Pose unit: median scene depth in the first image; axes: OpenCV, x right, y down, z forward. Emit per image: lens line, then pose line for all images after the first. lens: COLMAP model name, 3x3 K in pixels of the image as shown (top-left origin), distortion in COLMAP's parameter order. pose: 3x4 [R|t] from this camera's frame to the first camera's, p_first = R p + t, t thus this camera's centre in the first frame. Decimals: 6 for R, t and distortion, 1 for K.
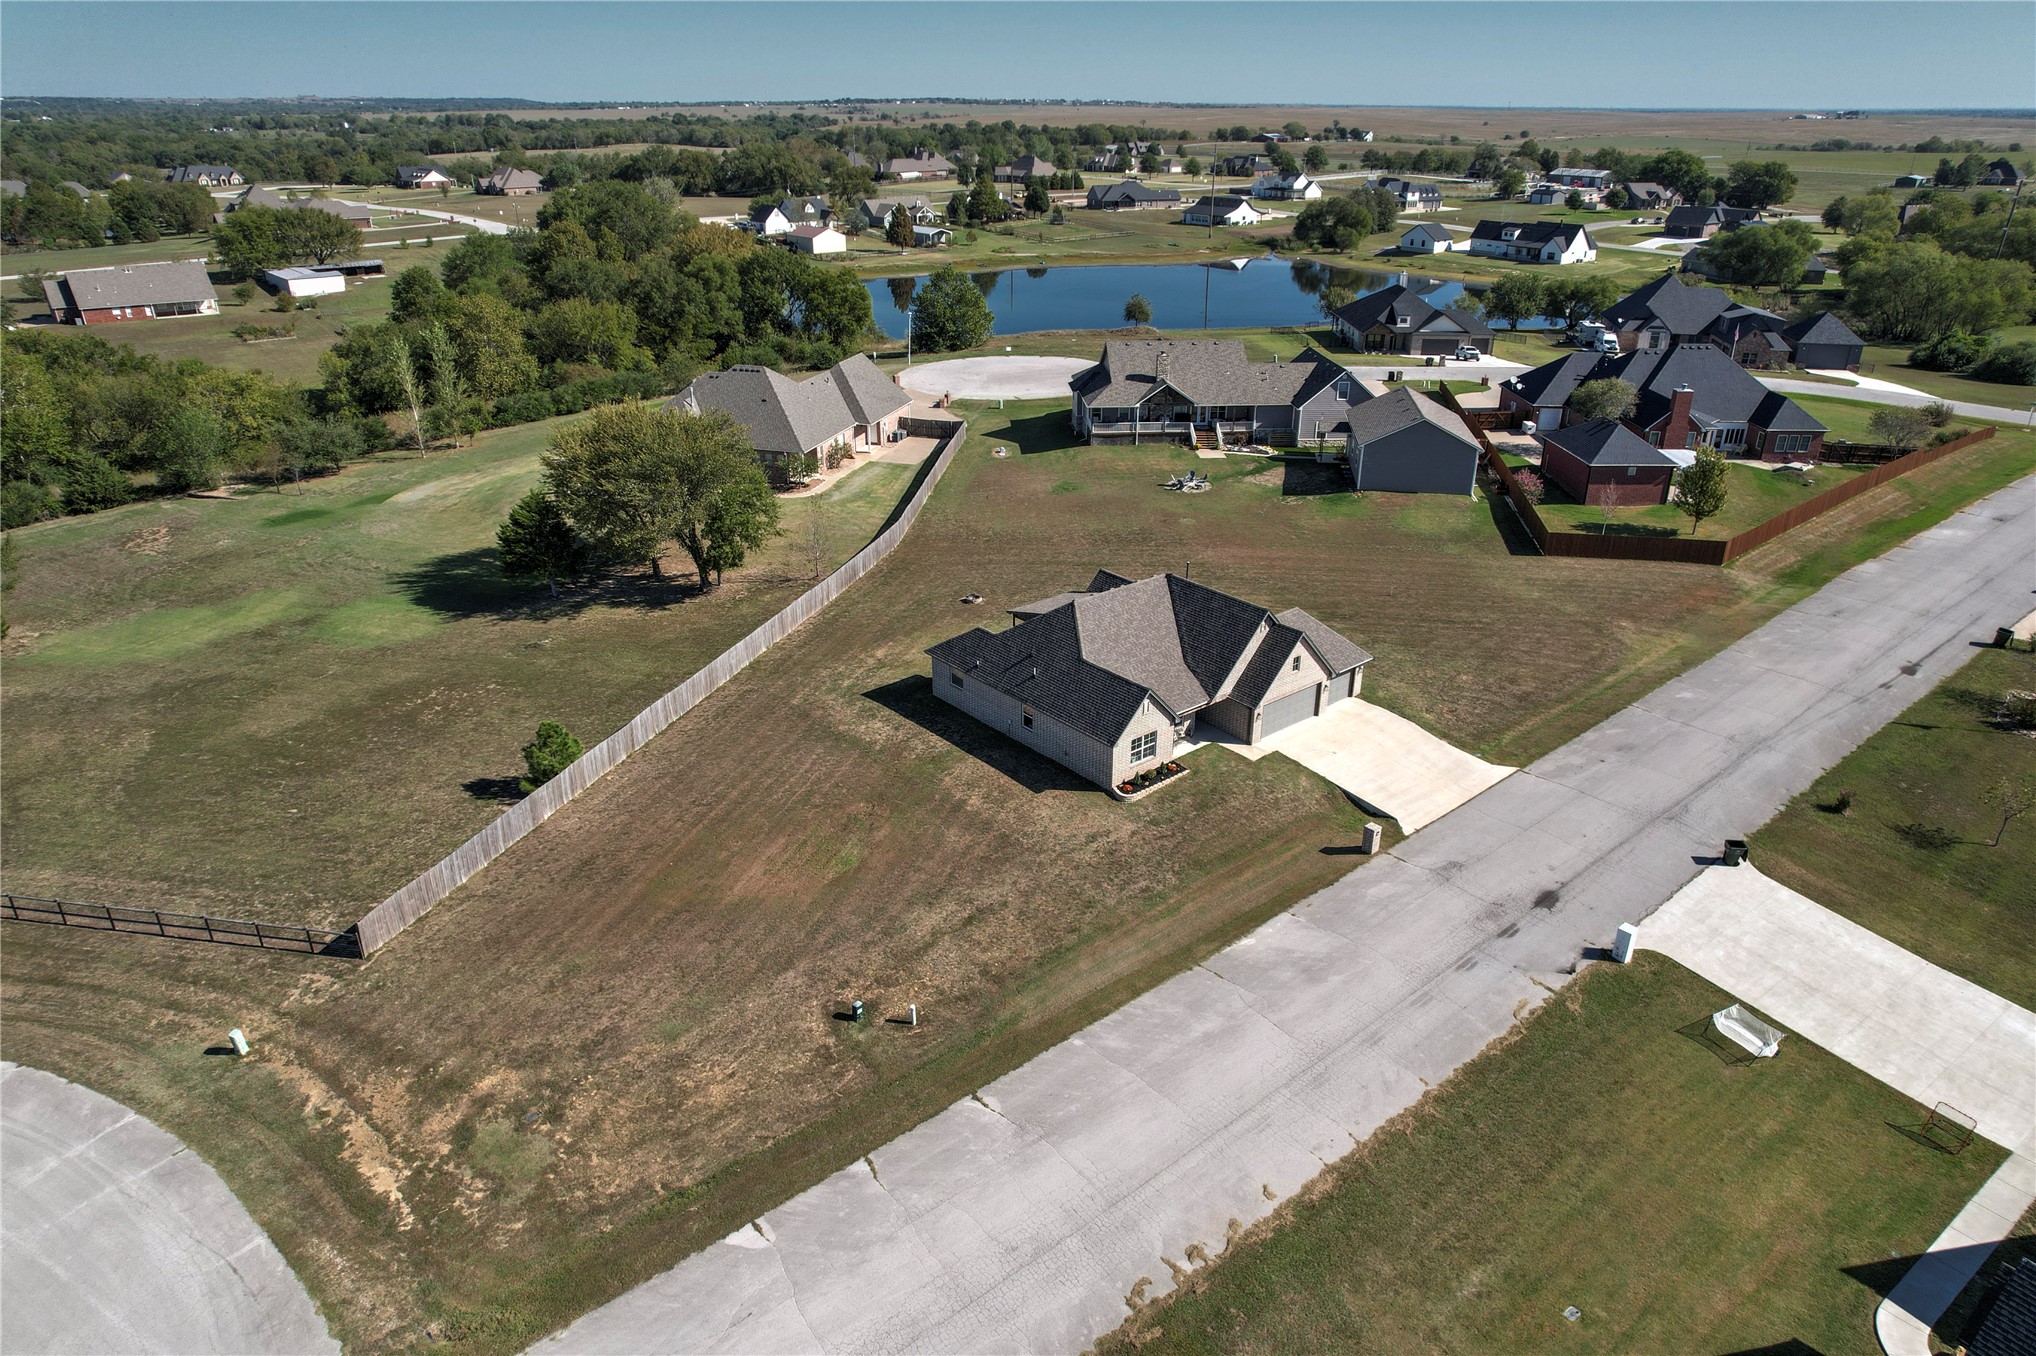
lens RADIAL K [[1297.8, 0, 1016.3], [0, 1297.8, 686.1], [0, 0, 1]] dist [-0.074682, 0.063928]
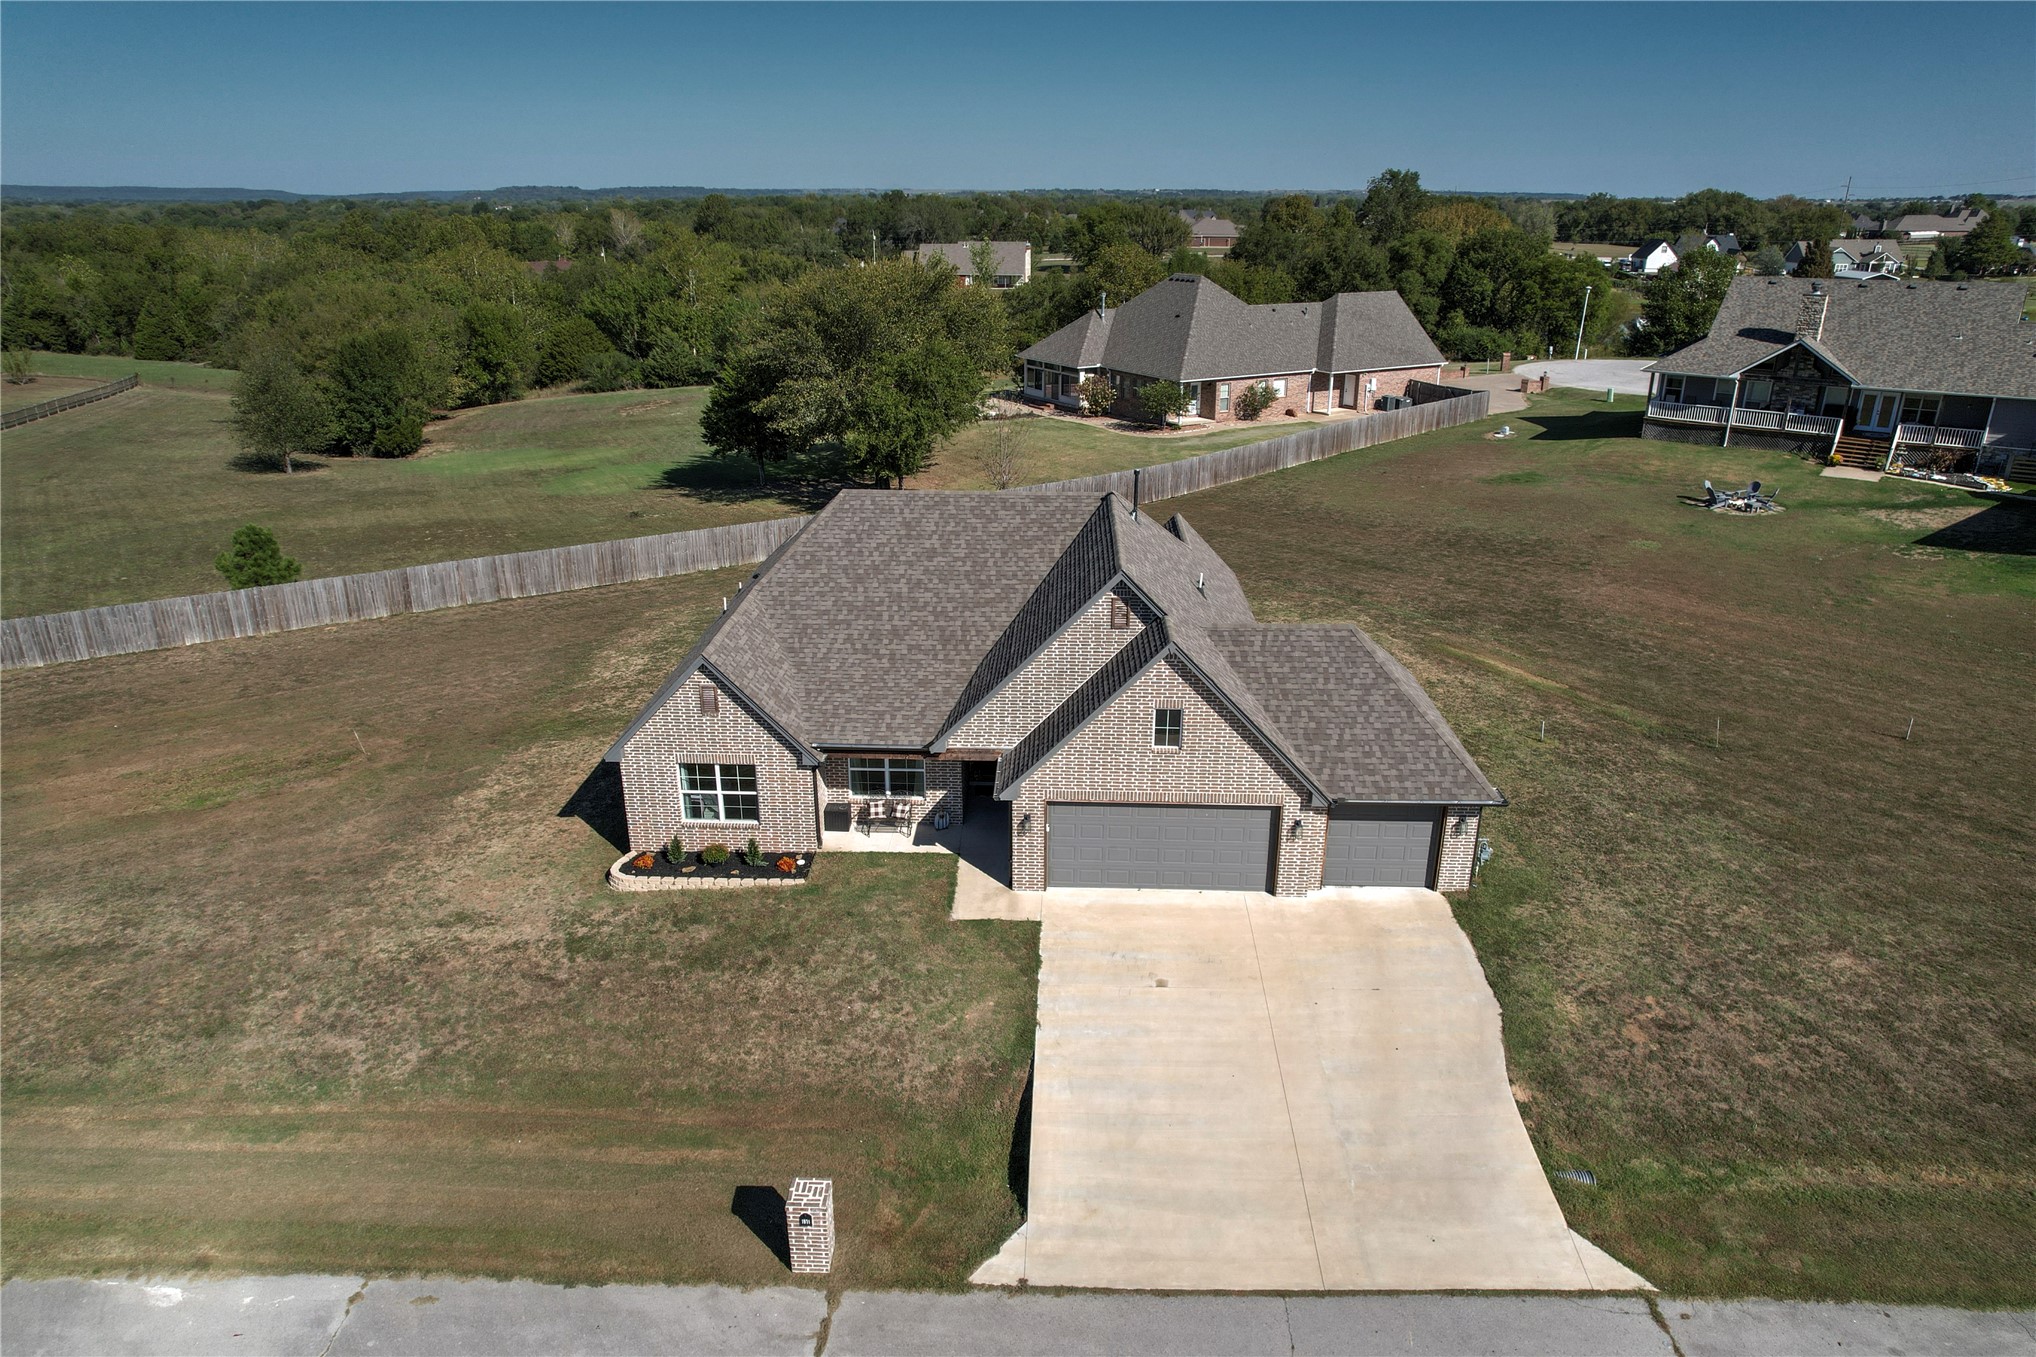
lens RADIAL K [[1297.8, 0, 1016.3], [0, 1297.8, 686.6], [0, 0, 1]] dist [-0.074682, 0.063928]
pose [[0.740728, 0.237949, -0.628253, 0.406209], [-0.278715, 0.959740, 0.034885, -0.028653], [0.611260, 0.149264, 0.777227, 0.651577]]
